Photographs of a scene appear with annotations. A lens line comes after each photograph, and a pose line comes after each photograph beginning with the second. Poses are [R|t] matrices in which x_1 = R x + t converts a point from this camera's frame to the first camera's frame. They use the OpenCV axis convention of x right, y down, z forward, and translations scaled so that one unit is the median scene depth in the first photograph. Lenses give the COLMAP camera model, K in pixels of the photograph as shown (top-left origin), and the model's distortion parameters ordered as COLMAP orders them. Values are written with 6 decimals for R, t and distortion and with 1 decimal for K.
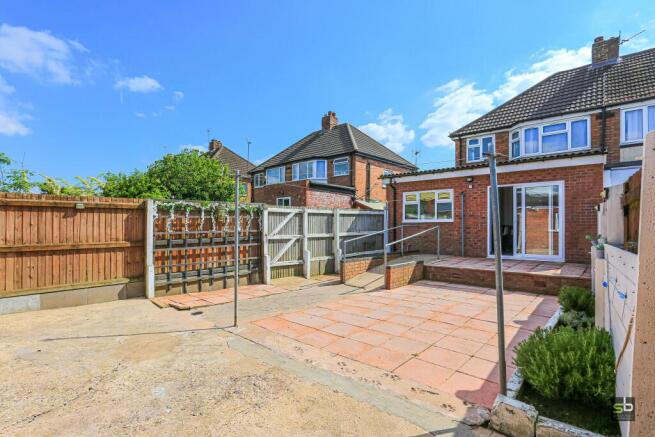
lens RADIAL K [[321.5, 0, 325.3], [0, 321.5, 221.2], [0, 0, 1]] dist [-0.040163, 0.002358]
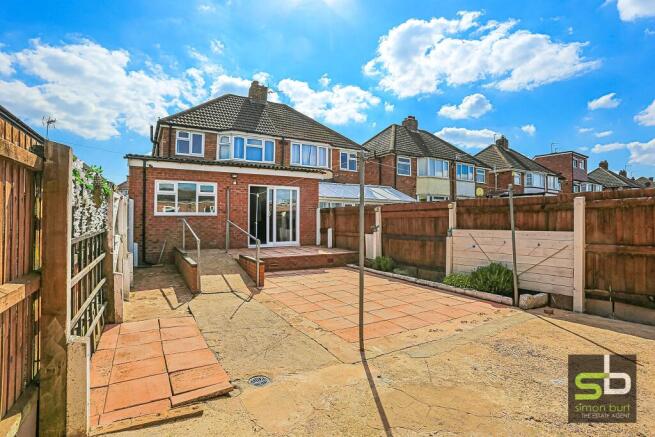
lens RADIAL K [[321.5, 0, 323.3], [0, 321.5, 216.9], [0, 0, 1]] dist [-0.040163, 0.002358]
pose [[0.299923, 0.008105, 0.953929, -0.426718], [-0.012112, 0.999916, -0.004688, 0.006008], [-0.953887, -0.010148, 0.299995, 0.355032]]
